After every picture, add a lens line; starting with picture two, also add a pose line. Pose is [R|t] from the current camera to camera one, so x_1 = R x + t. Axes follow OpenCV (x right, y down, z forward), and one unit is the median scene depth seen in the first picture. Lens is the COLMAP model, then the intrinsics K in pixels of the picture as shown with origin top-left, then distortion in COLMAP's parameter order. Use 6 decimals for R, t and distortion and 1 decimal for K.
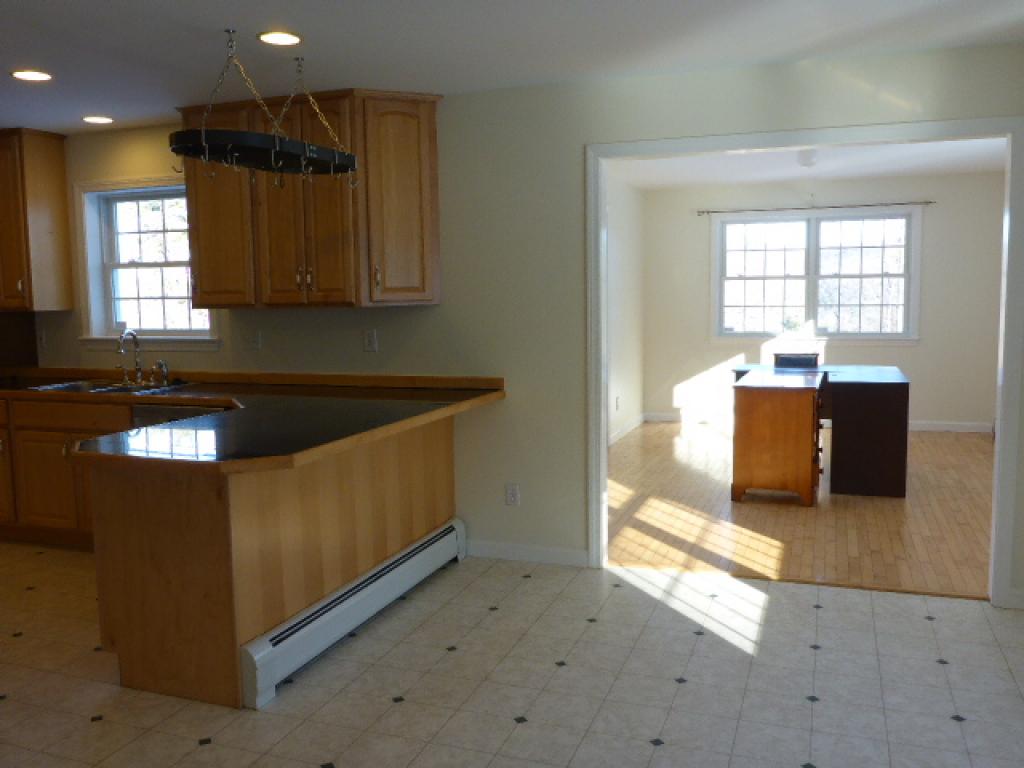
lens RADIAL K [[865.5, 0, 513.6], [0, 865.5, 384.7], [0, 0, 1]] dist [-0.017185, -0.016581]
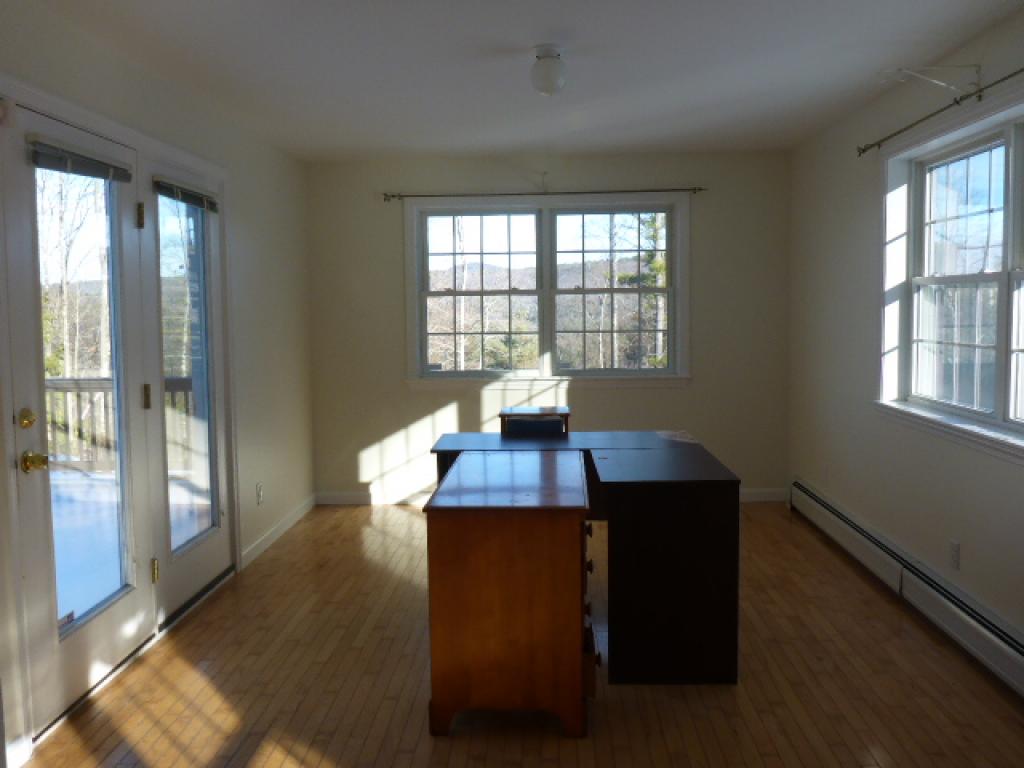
lens RADIAL K [[865.5, 0, 512.4], [0, 865.5, 376.0], [0, 0, 1]] dist [-0.017185, -0.016581]
pose [[0.951573, -0.023867, 0.306495, 0.161682], [0.033215, 0.999127, -0.025320, -0.062933], [-0.305624, 0.034274, 0.951535, 0.545788]]
